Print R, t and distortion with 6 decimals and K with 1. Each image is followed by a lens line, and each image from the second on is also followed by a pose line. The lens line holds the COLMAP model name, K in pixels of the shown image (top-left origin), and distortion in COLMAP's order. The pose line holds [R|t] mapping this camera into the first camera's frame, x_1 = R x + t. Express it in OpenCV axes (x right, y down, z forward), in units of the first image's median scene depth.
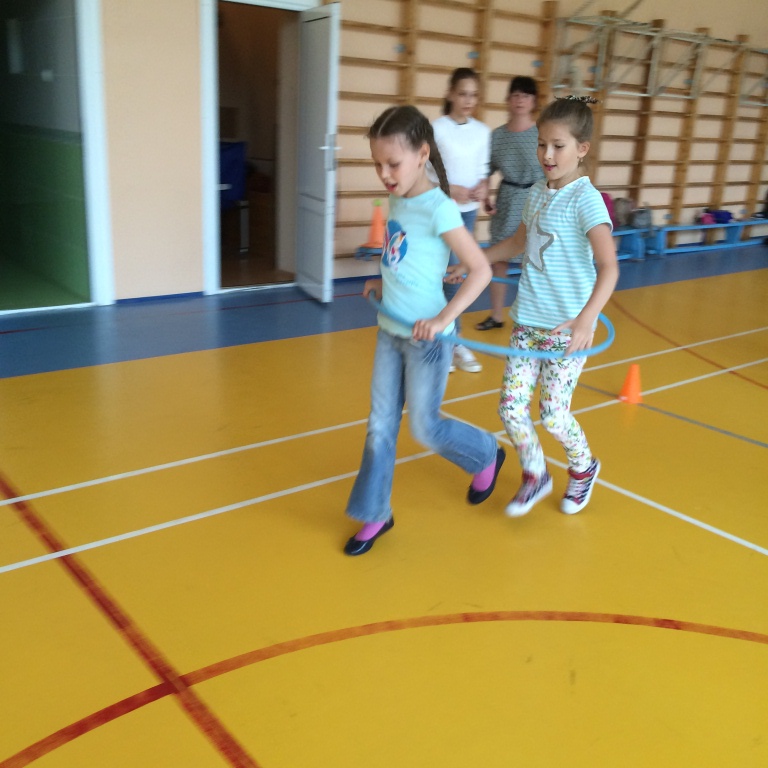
lens RADIAL K [[857.9, 0, 380.1], [0, 857.9, 399.1], [0, 0, 1]] dist [0.021372, -0.040927]
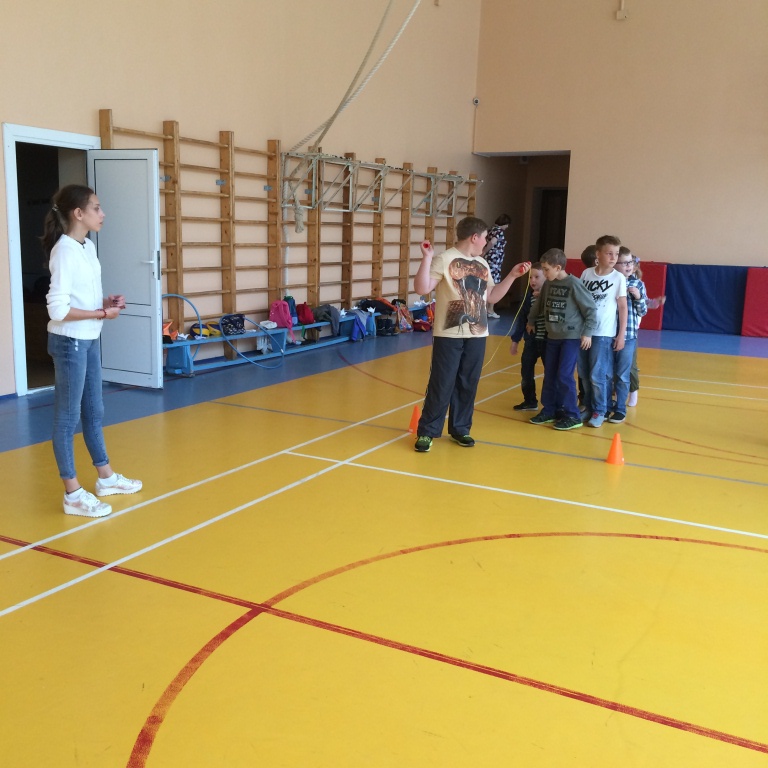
lens RADIAL K [[868.0, 0, 384.0], [0, 868.0, 384.0], [0, 0, 1]] dist [0.072426, -0.092341]
pose [[0.919634, -0.092420, 0.381748, -0.155278], [0.141239, 0.984722, -0.101849, 0.032768], [-0.366503, 0.147581, 0.918638, -0.151980]]
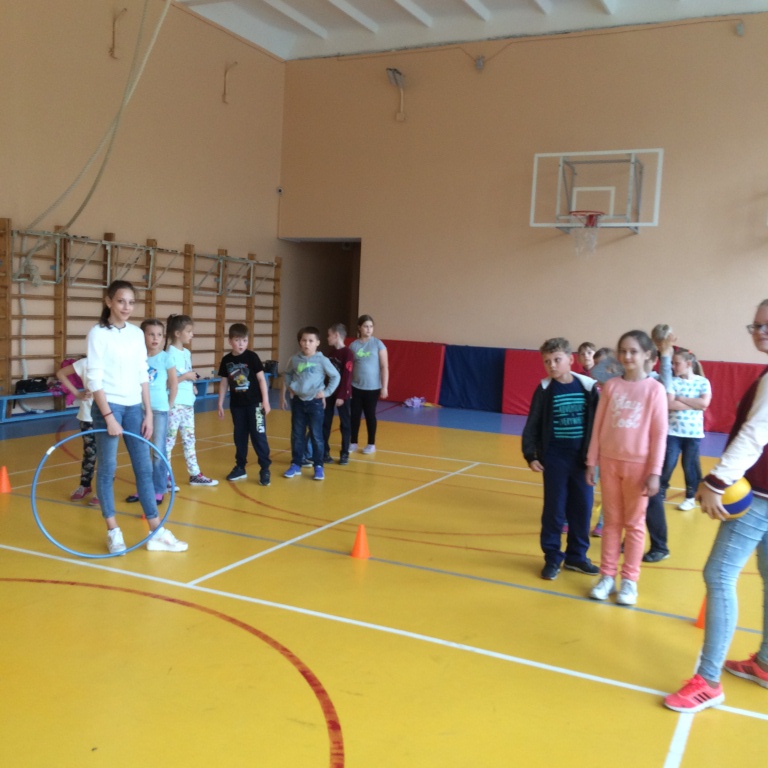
lens RADIAL K [[861.1, 0, 385.4], [0, 861.1, 390.4], [0, 0, 1]] dist [0.111140, -0.123536]
pose [[0.910508, -0.045267, 0.411006, 0.150562], [0.130815, 0.974470, -0.182470, 0.102737], [-0.392253, 0.219907, 0.893185, -0.331582]]
